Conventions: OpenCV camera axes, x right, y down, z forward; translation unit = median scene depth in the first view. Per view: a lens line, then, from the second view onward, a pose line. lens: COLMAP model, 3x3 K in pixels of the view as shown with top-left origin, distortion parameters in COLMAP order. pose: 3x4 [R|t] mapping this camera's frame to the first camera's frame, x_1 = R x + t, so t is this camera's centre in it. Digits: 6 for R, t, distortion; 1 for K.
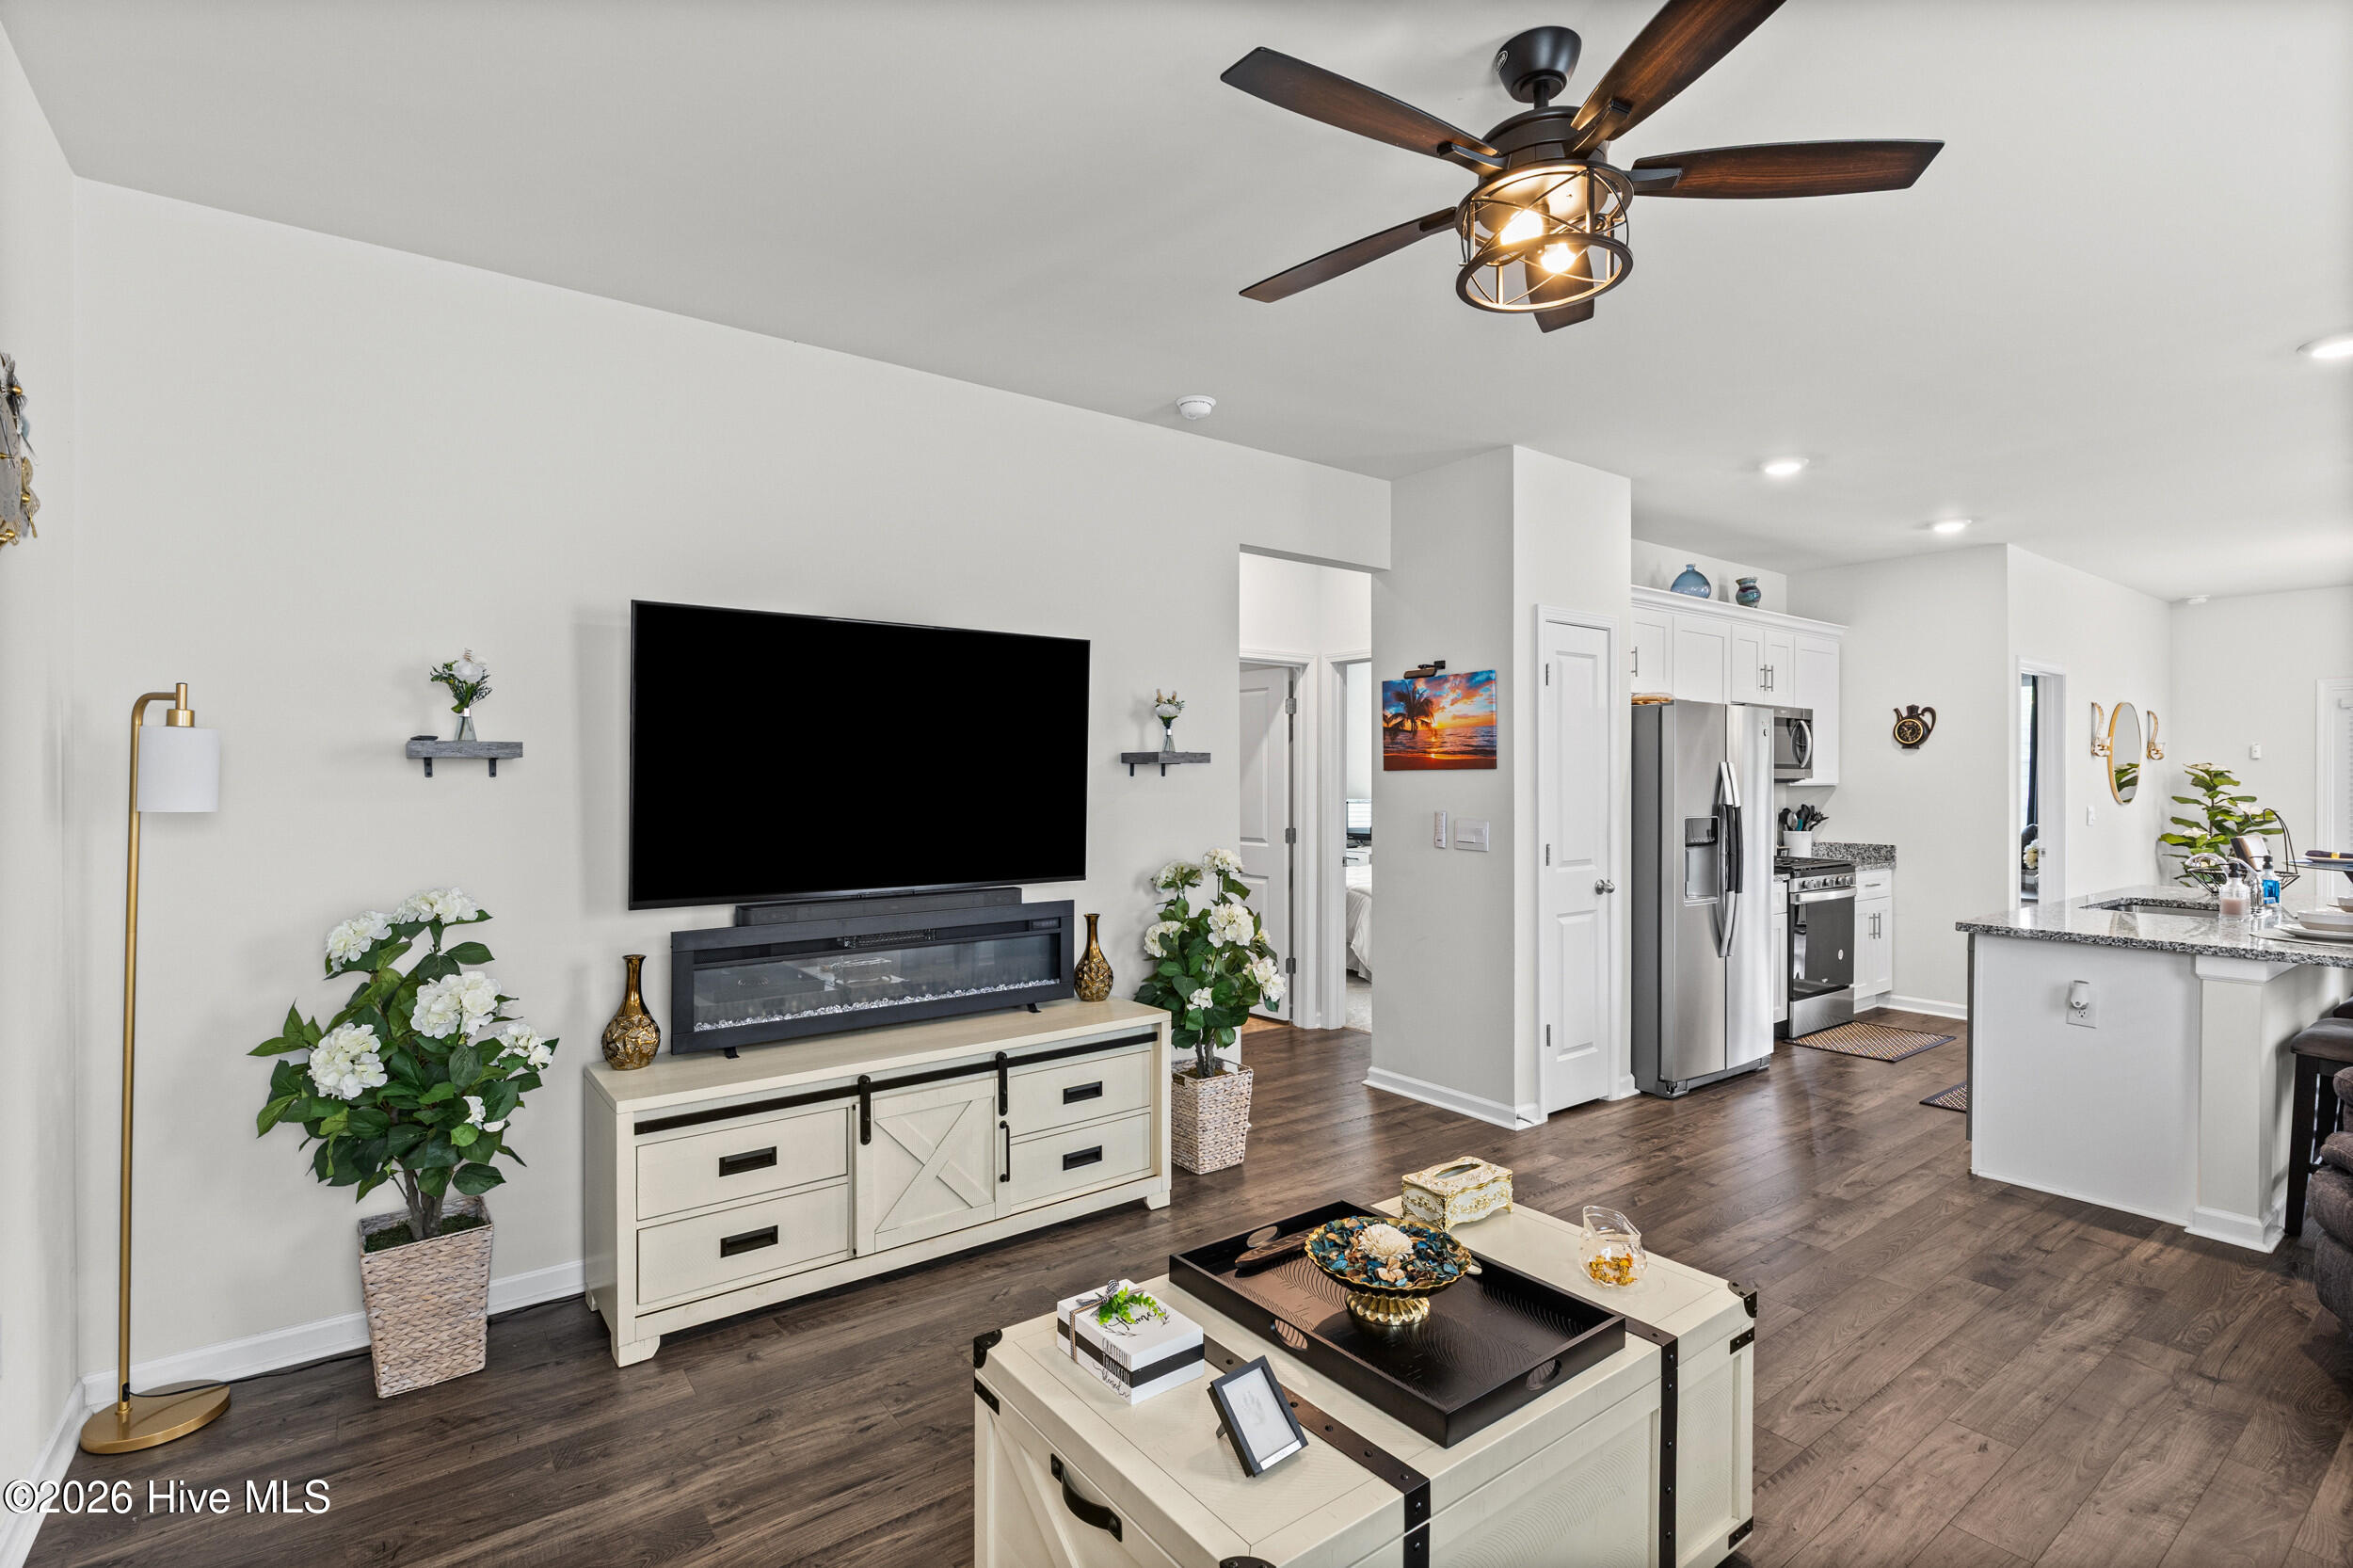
lens RADIAL K [[1114.9, 0, 1174.0], [0, 1114.9, 774.1], [0, 0, 1]] dist [-0.001898, 0.000340]
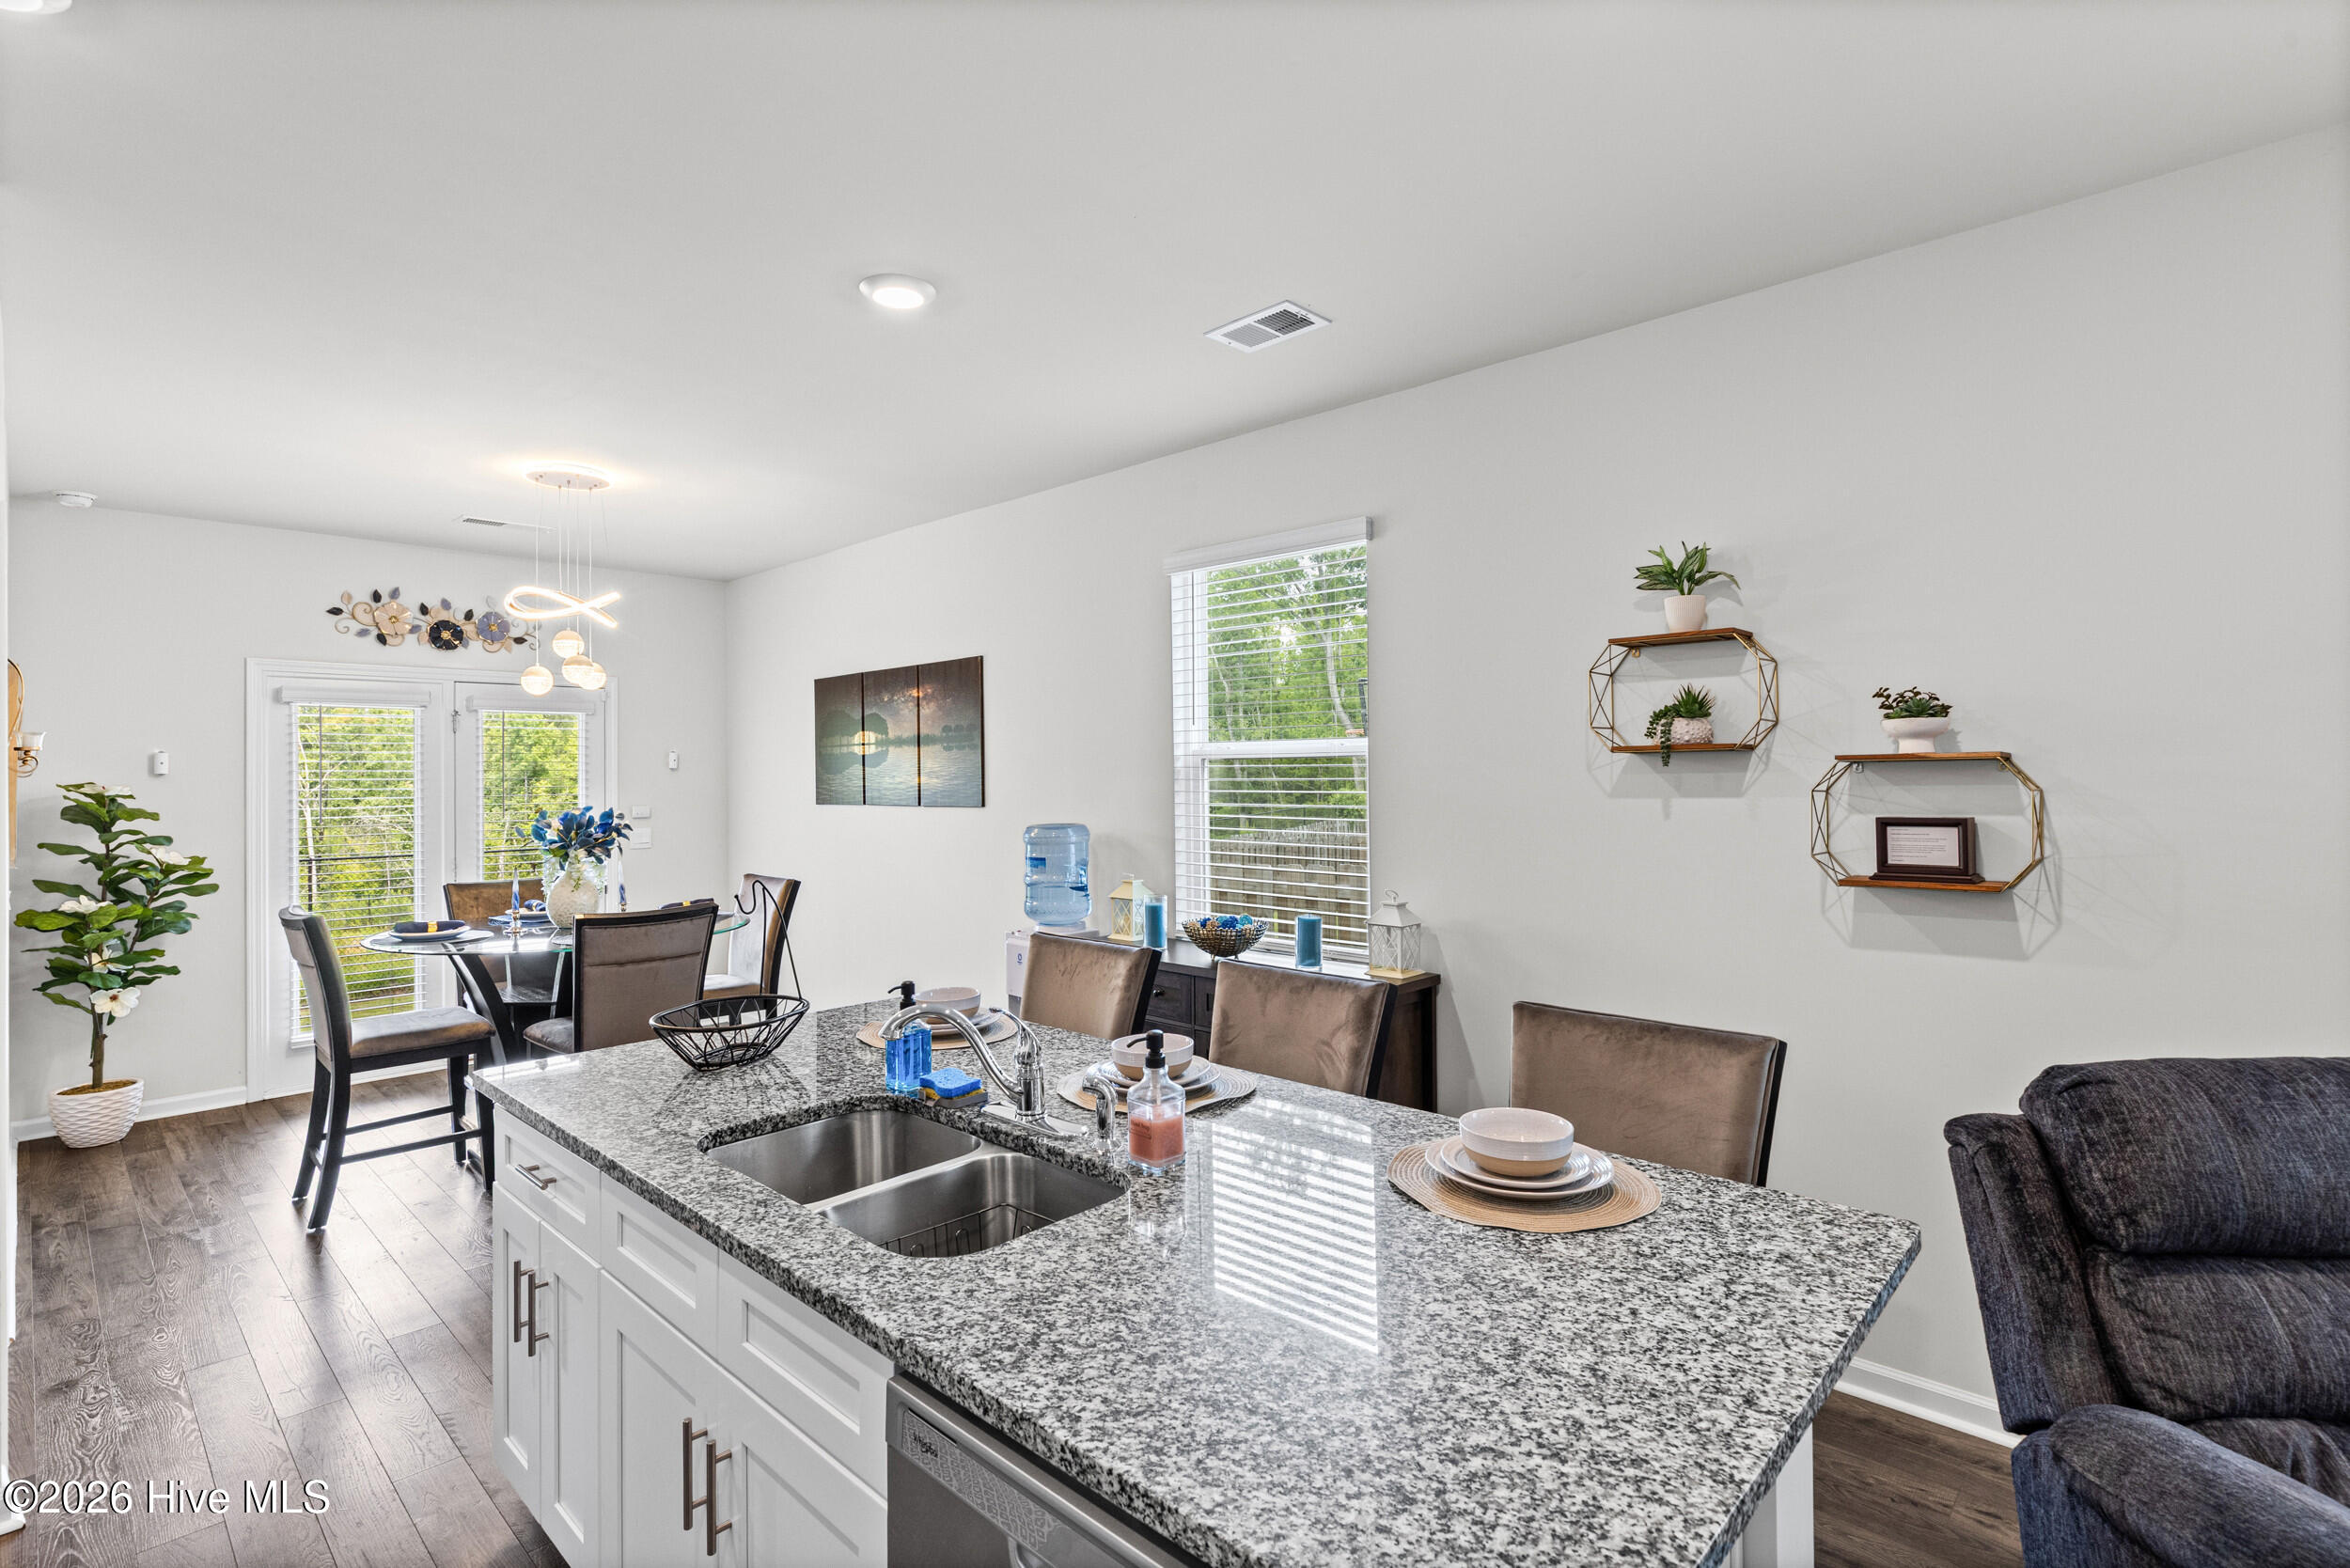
lens RADIAL K [[1113.5, 0, 1170.2], [0, 1113.5, 769.1], [0, 0, 1]] dist [-0.001898, 0.000340]
pose [[-0.164303, 0.007255, 0.986383, 0.265459], [0.004841, 0.999967, -0.006548, -0.010285], [-0.986398, 0.003699, -0.164333, 0.545162]]
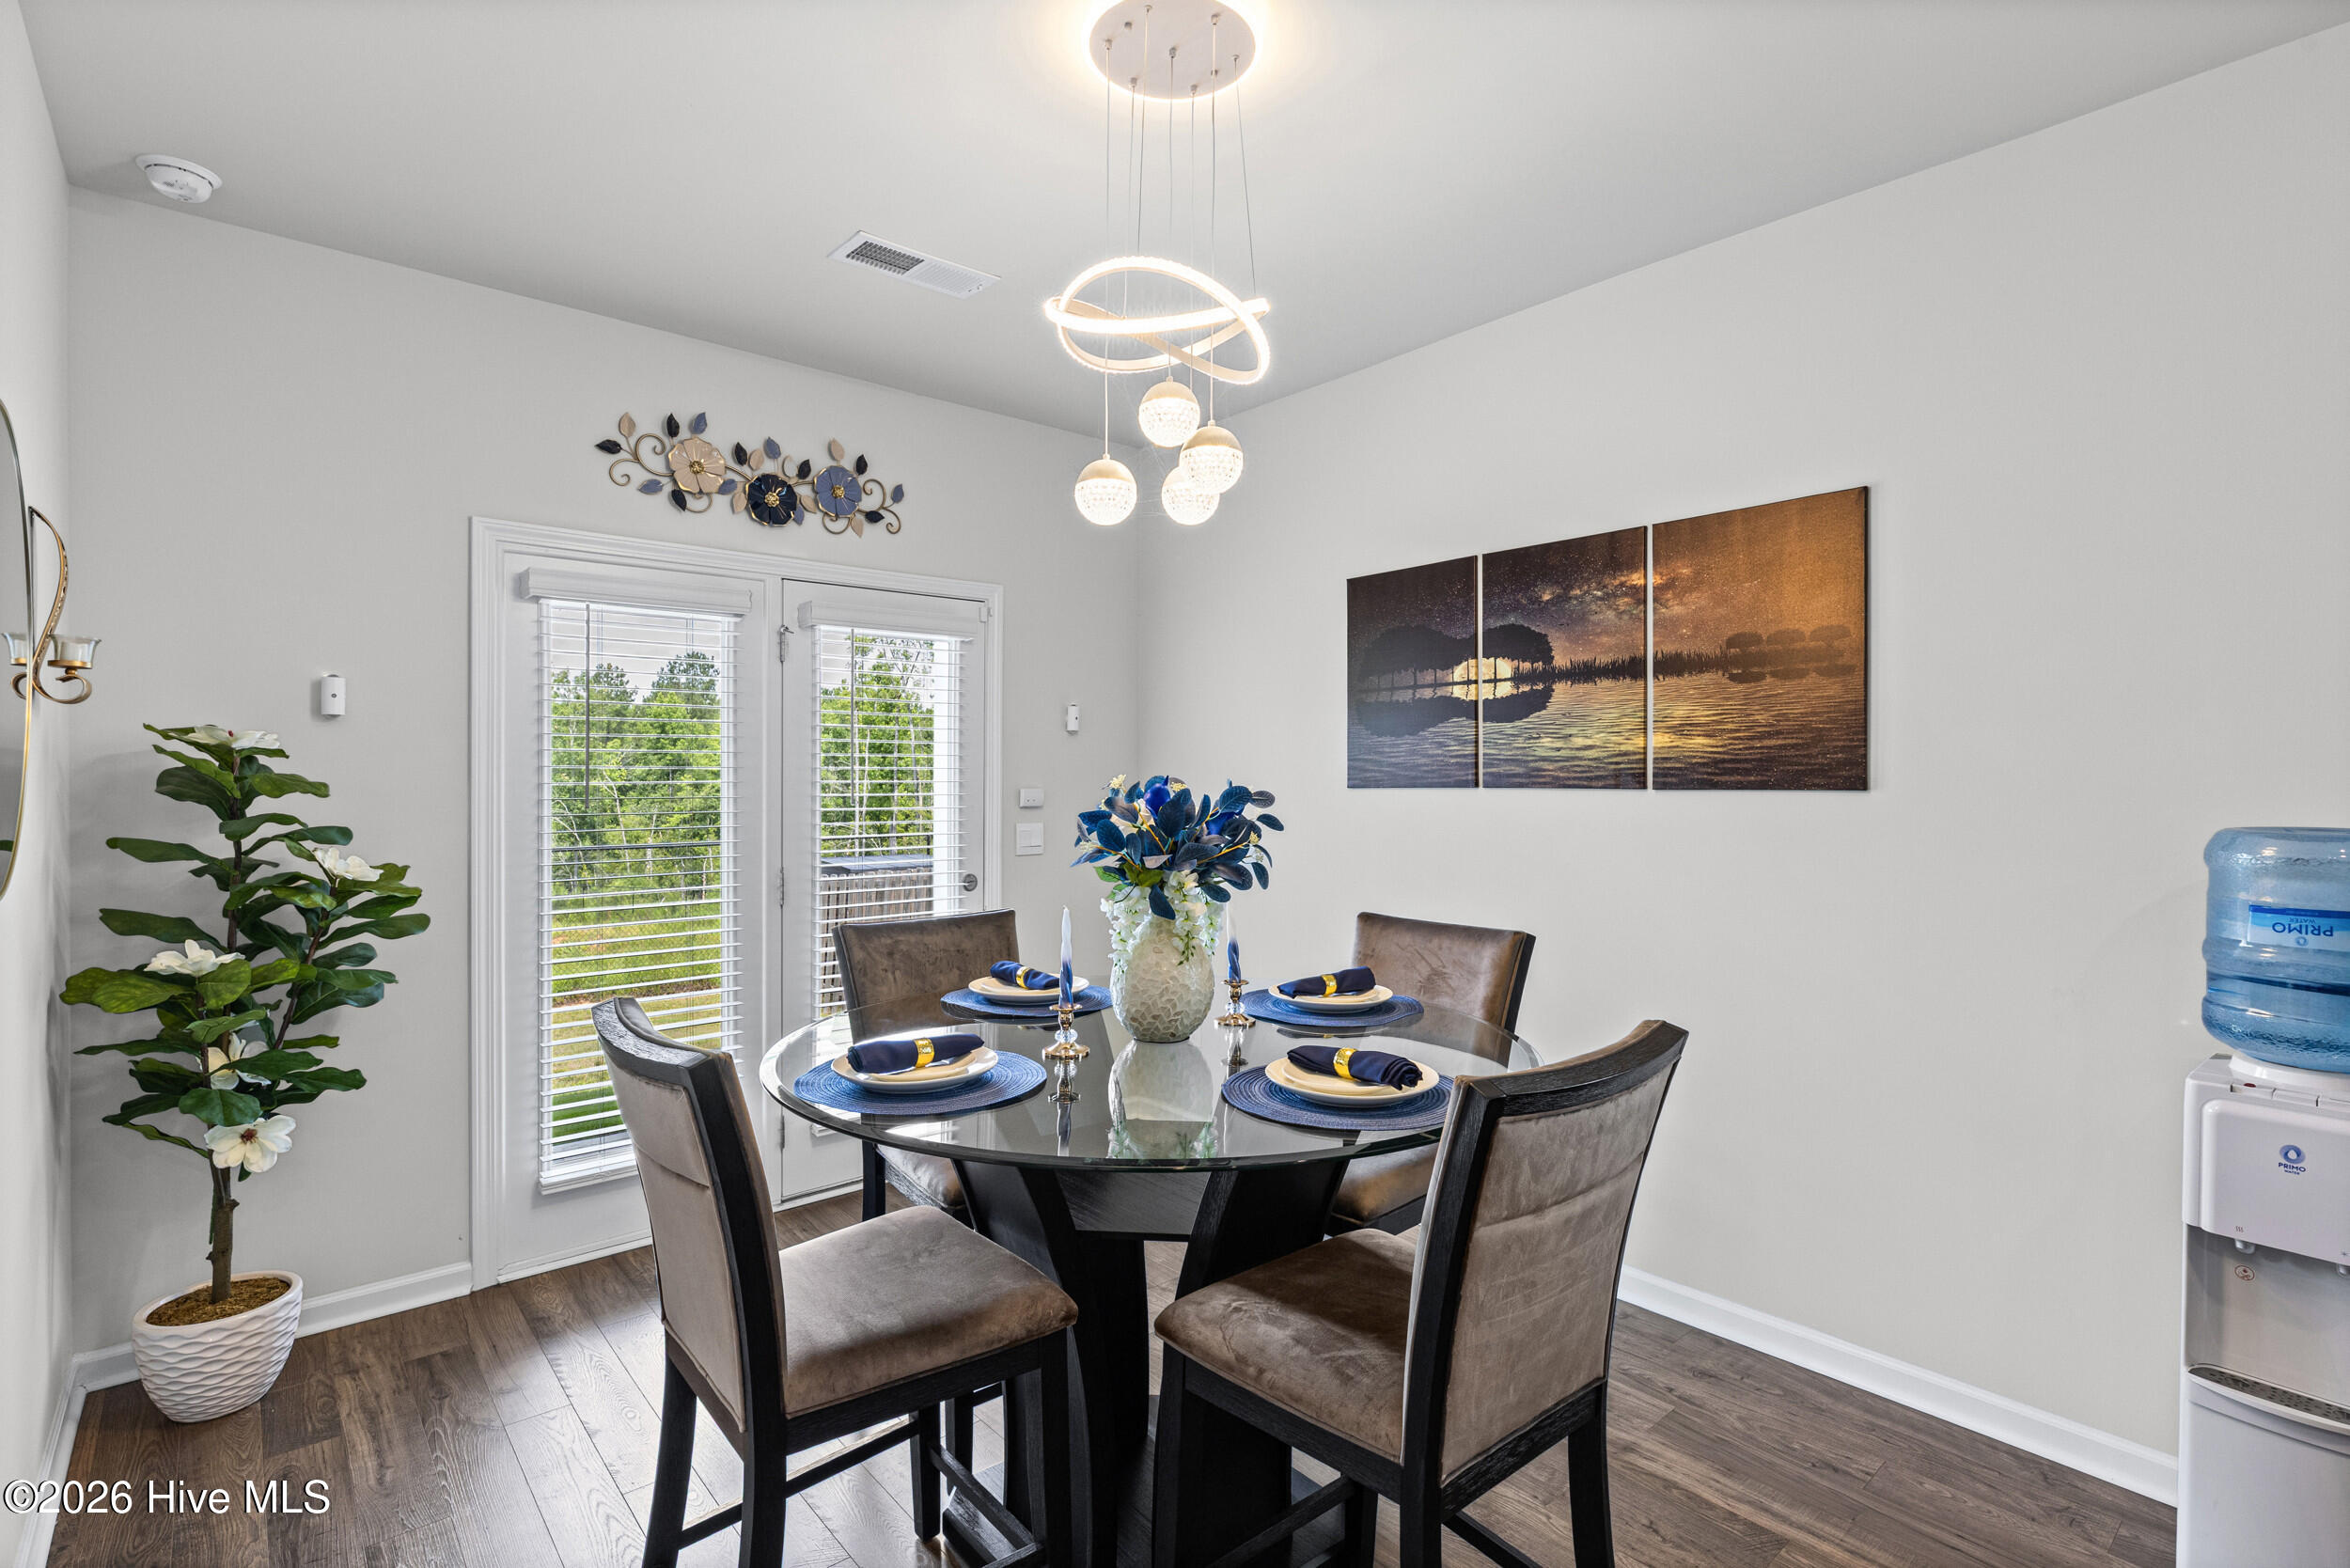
lens RADIAL K [[1113.5, 0, 1179.6], [0, 1113.5, 784.4], [0, 0, 1]] dist [-0.001898, 0.000340]
pose [[-0.072299, -0.007938, 0.997351, 0.605377], [-0.004971, 0.999959, 0.007598, 0.003129], [-0.997371, -0.004409, -0.072335, 0.760618]]
